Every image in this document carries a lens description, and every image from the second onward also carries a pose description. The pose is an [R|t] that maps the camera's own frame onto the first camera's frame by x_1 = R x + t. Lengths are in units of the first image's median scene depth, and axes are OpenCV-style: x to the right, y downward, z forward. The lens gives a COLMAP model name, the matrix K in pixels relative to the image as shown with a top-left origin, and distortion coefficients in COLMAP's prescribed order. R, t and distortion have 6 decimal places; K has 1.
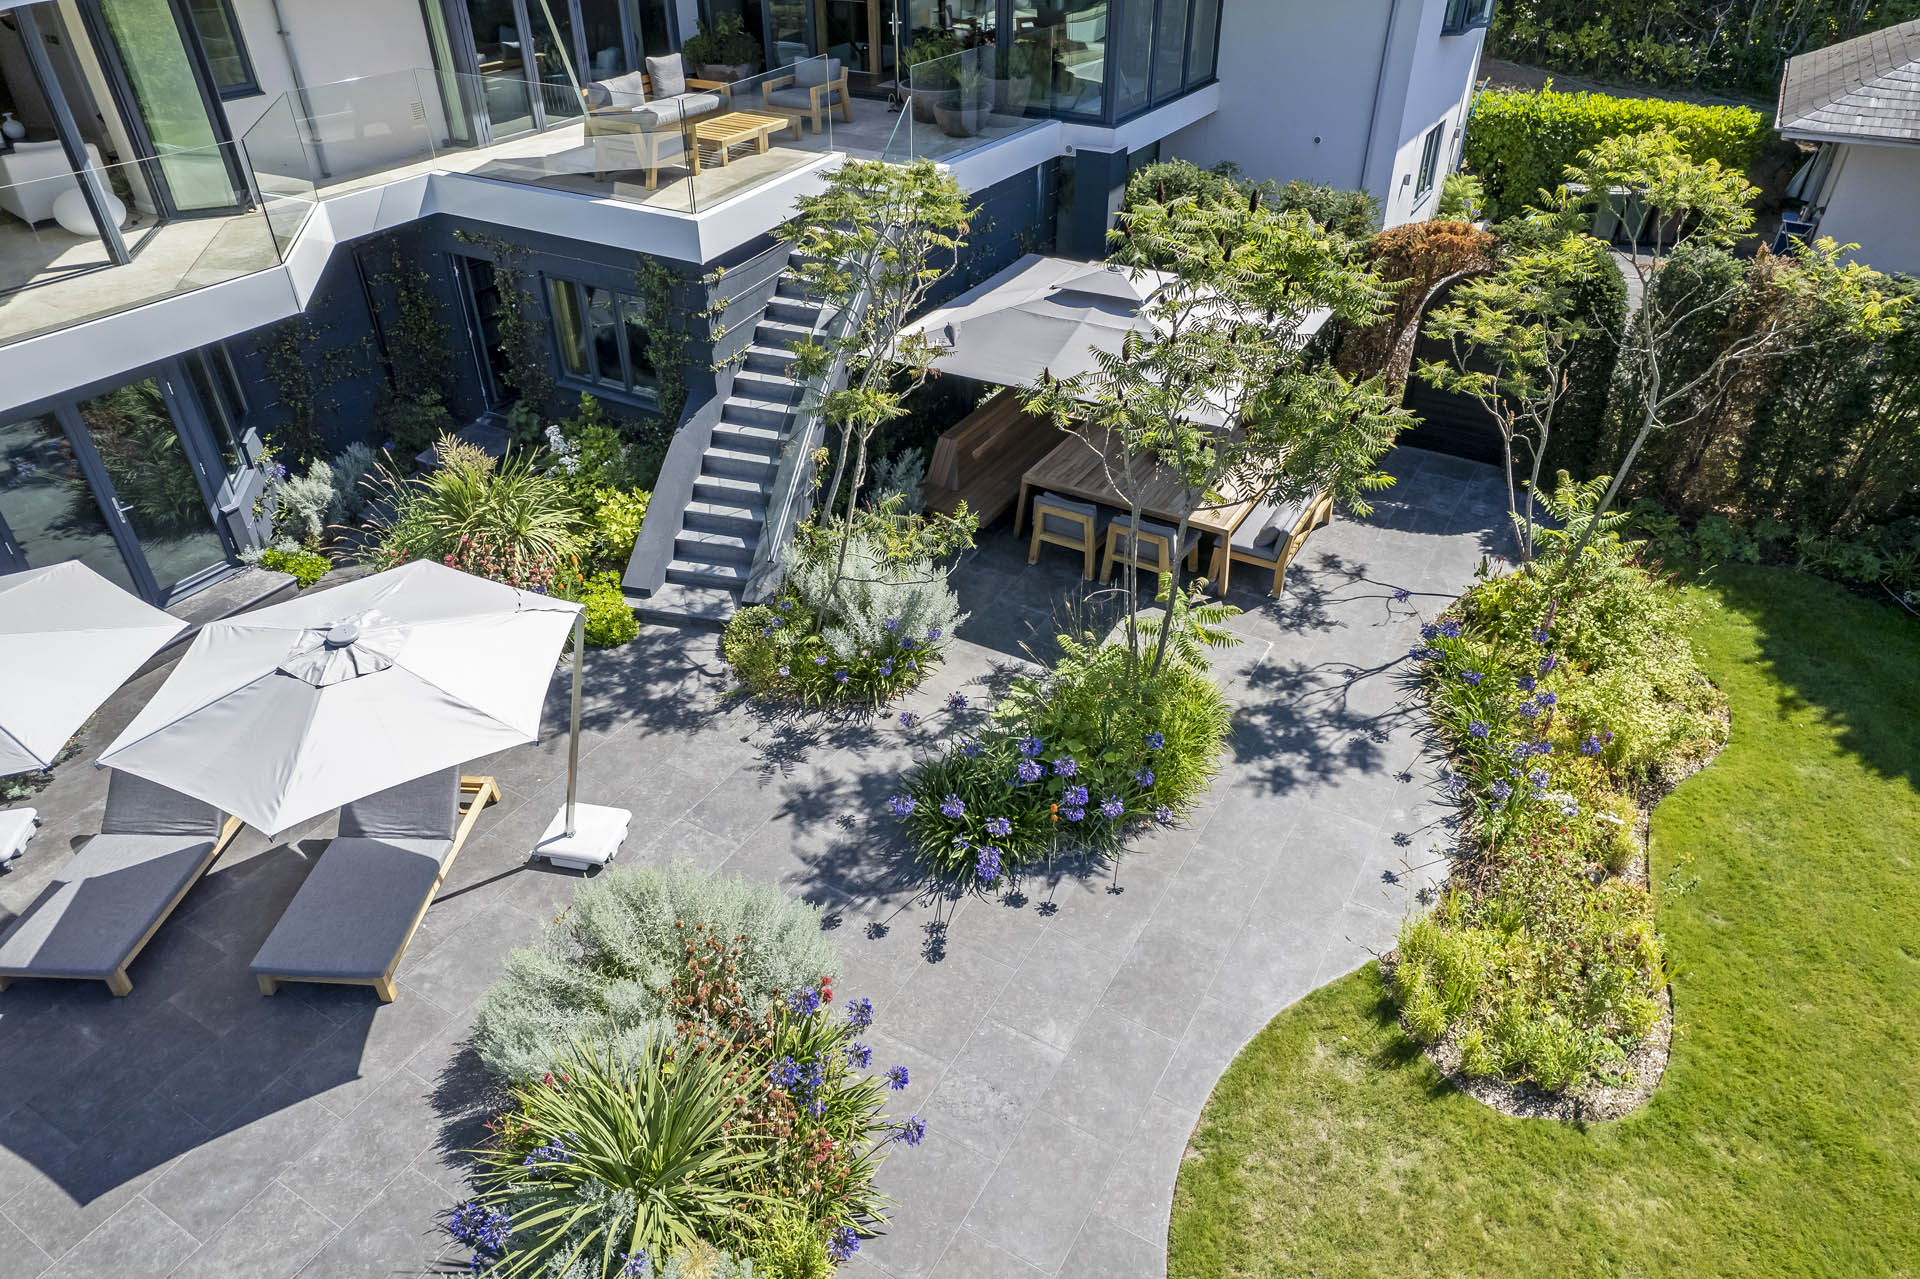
lens RADIAL K [[1200.9, 0, 927.7], [0, 1200.9, 637.9], [0, 0, 1]] dist [-0.004451, 0.000974]
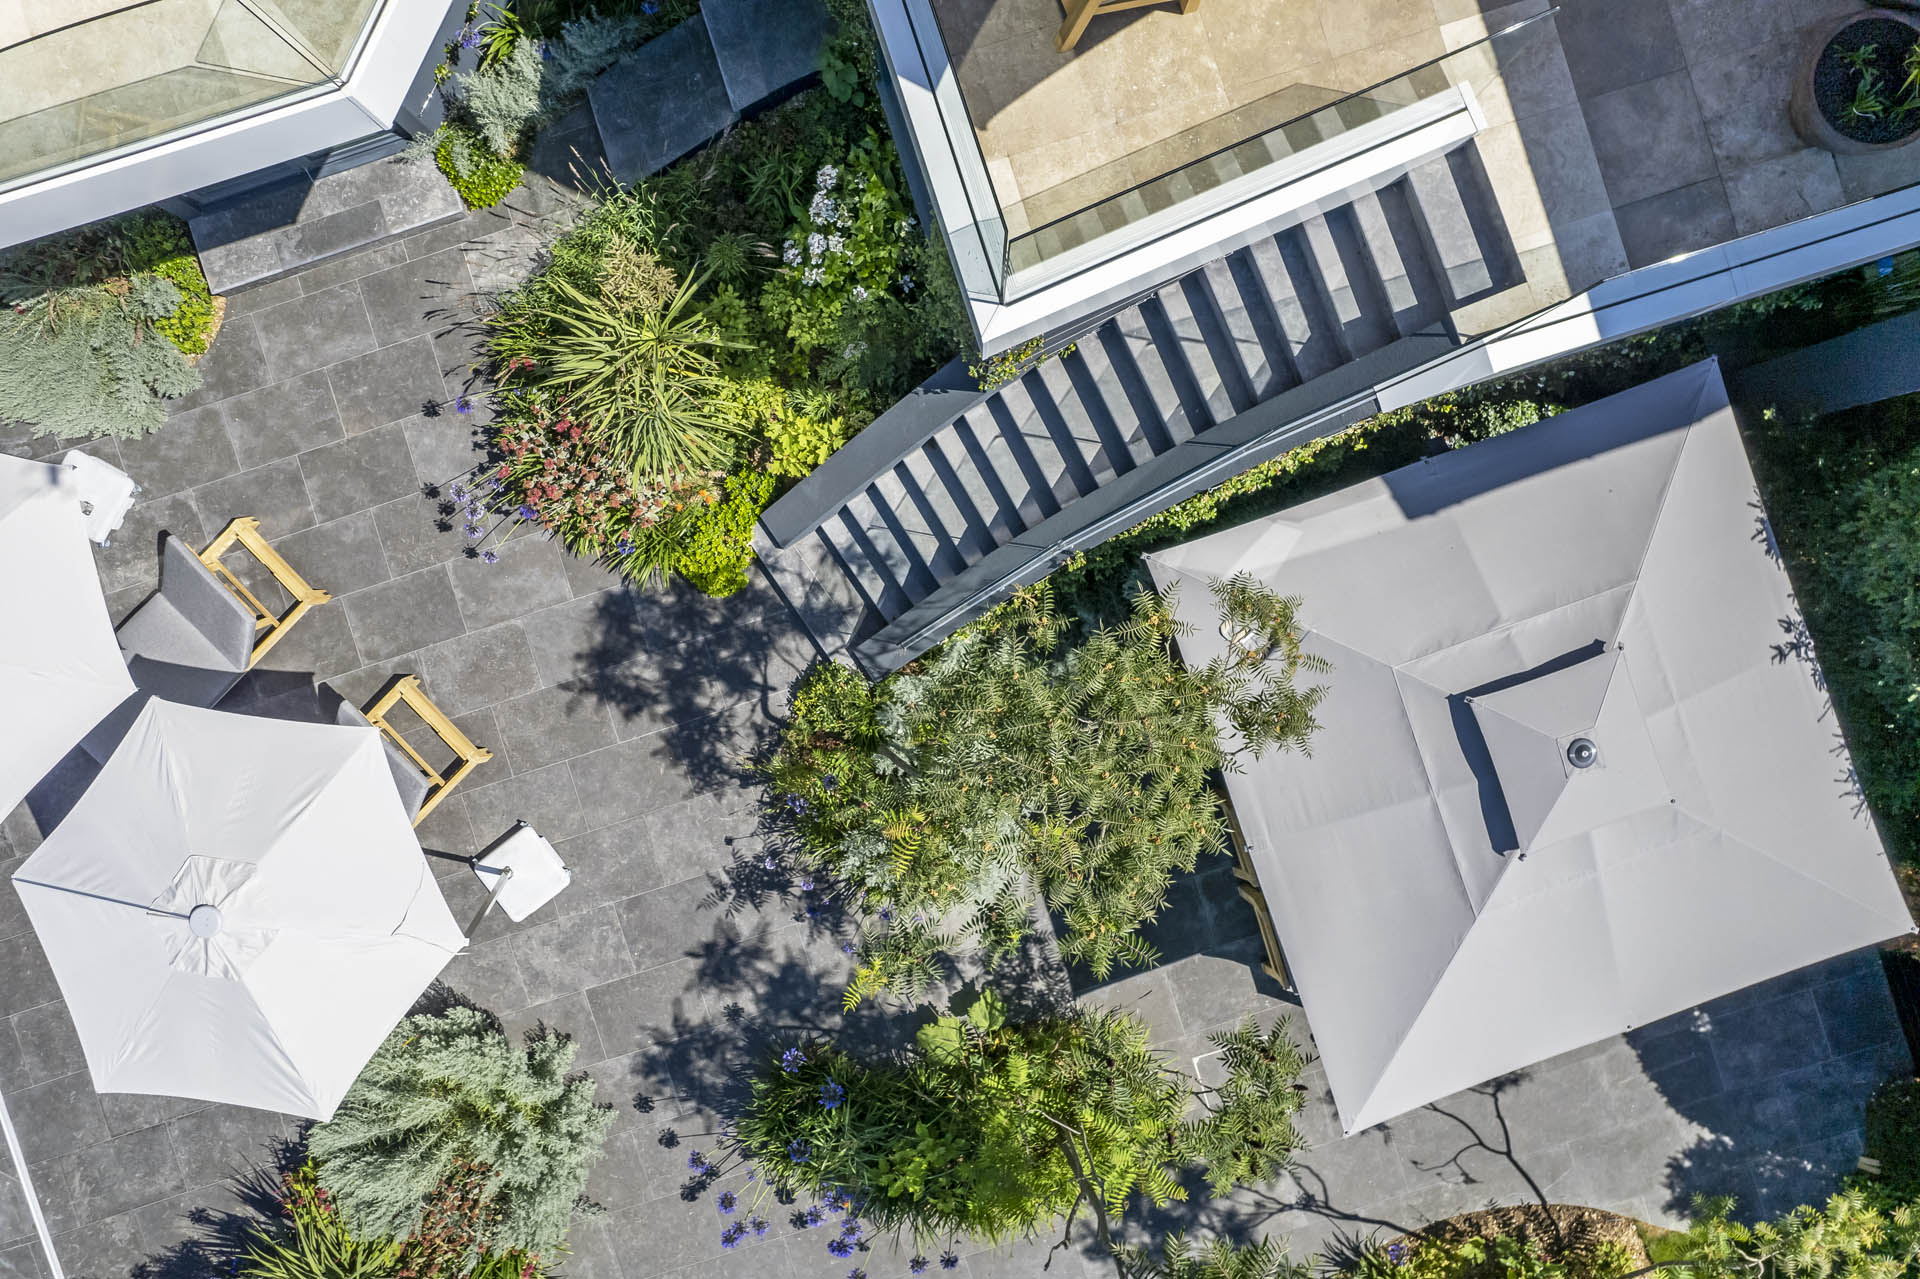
lens RADIAL K [[1200.9, 0, 927.7], [0, 1200.9, 637.9], [0, 0, 1]] dist [-0.004451, 0.000974]
pose [[0.754852, 0.655166, 0.030914, -0.148274], [-0.382795, 0.401785, 0.831887, -0.716023], [0.532604, -0.639786, 0.554083, 0.585032]]
